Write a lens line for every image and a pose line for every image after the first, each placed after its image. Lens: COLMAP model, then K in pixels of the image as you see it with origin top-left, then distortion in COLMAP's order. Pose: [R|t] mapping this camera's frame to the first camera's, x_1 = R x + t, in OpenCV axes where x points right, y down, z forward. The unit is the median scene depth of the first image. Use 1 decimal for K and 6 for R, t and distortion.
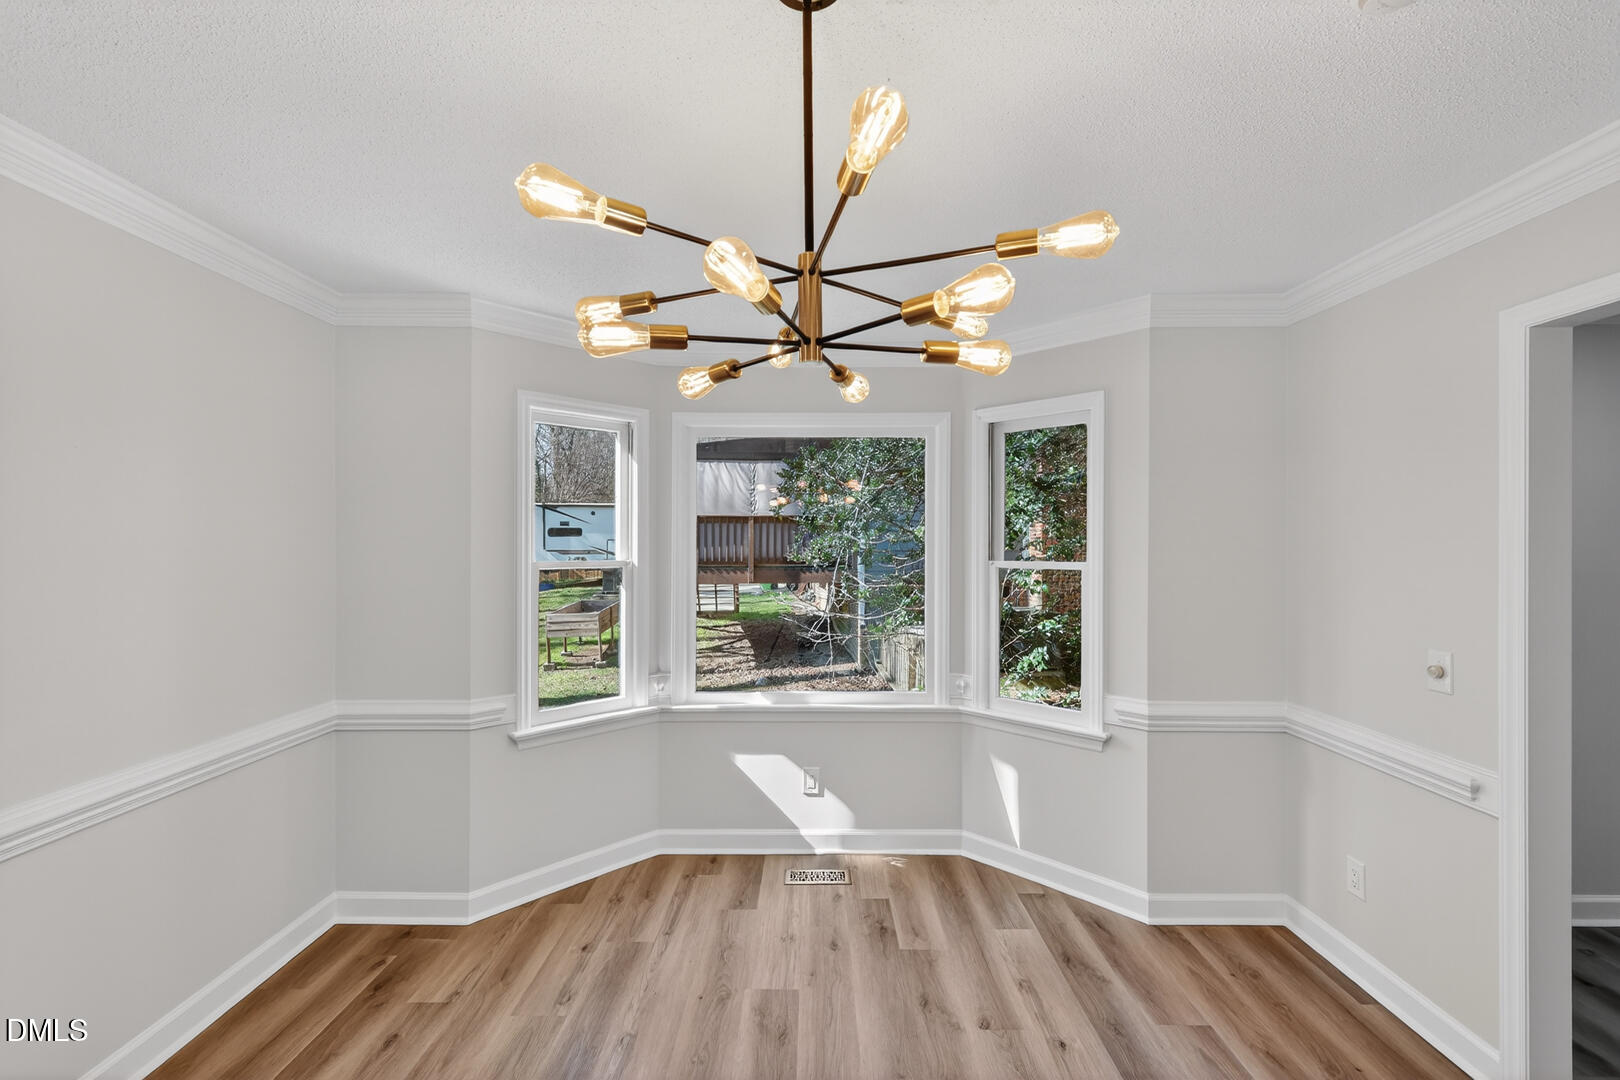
lens RADIAL K [[705.9, 0, 808.0], [0, 705.9, 532.0], [0, 0, 1]] dist [0.000453, -0.000544]
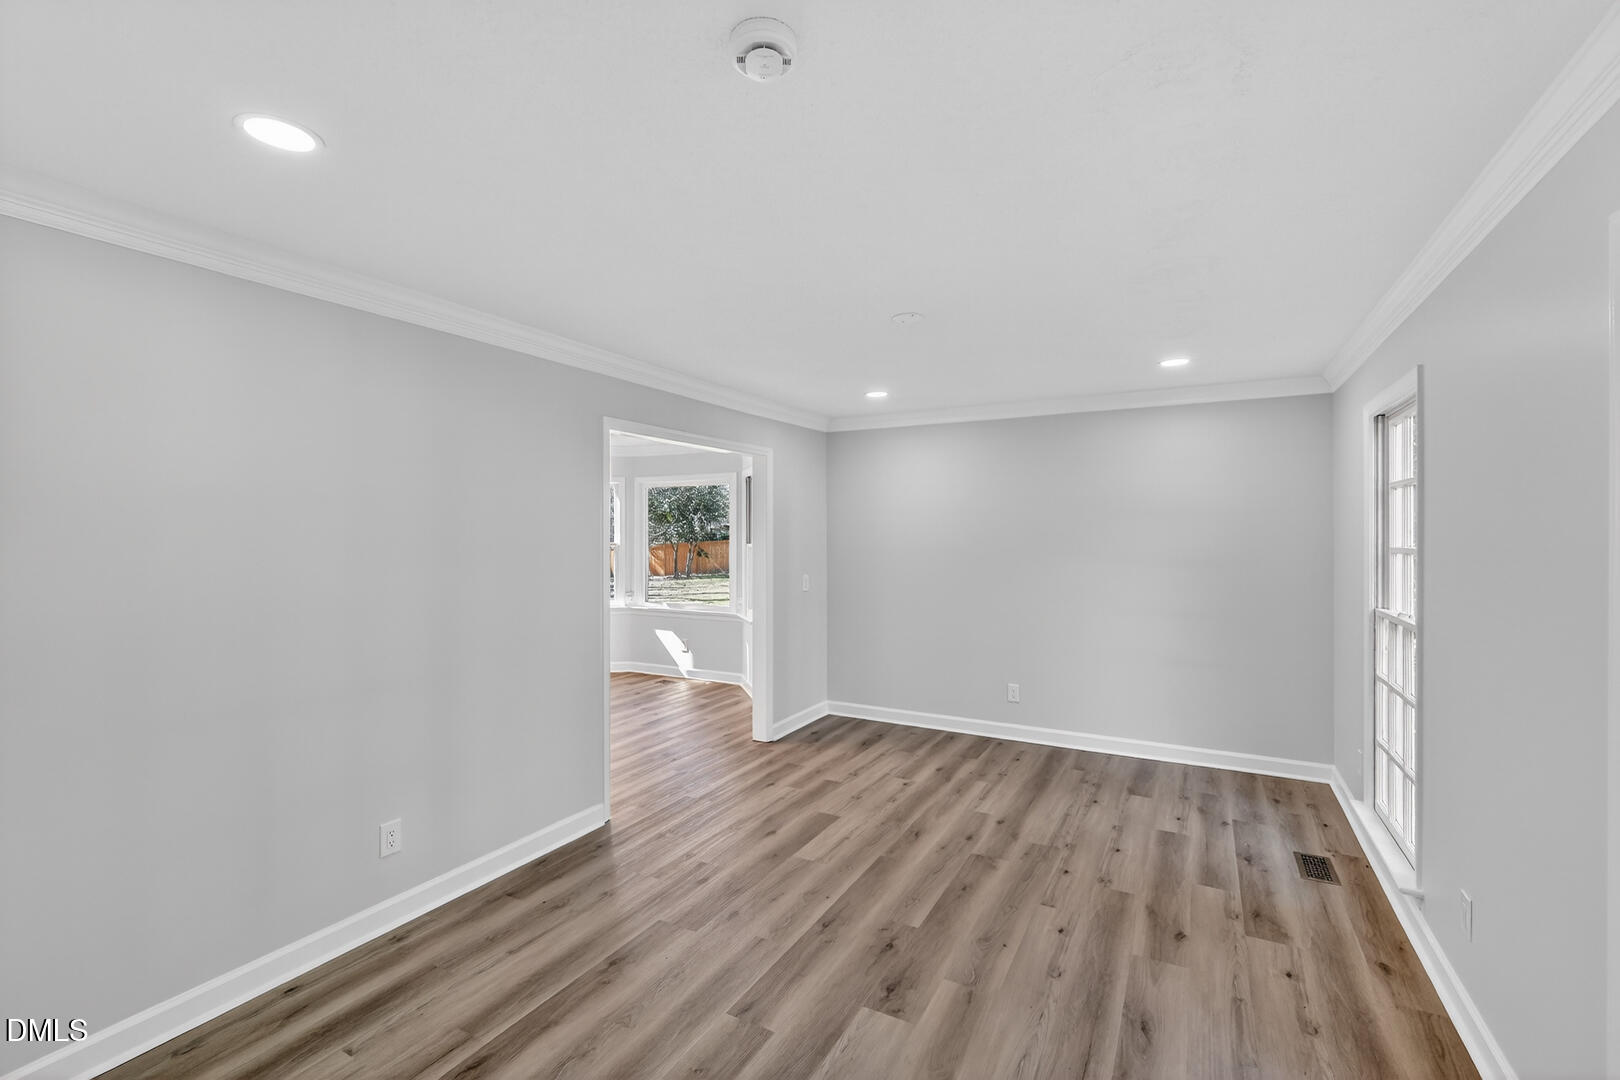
lens RADIAL K [[705.9, 0, 808.0], [0, 705.9, 532.0], [0, 0, 1]] dist [0.000453, -0.000544]
pose [[0.878050, 0.007135, -0.478516, 1.481531], [-0.004431, 0.999967, 0.006779, -0.012121], [0.478549, -0.003832, 0.878053, -0.776159]]
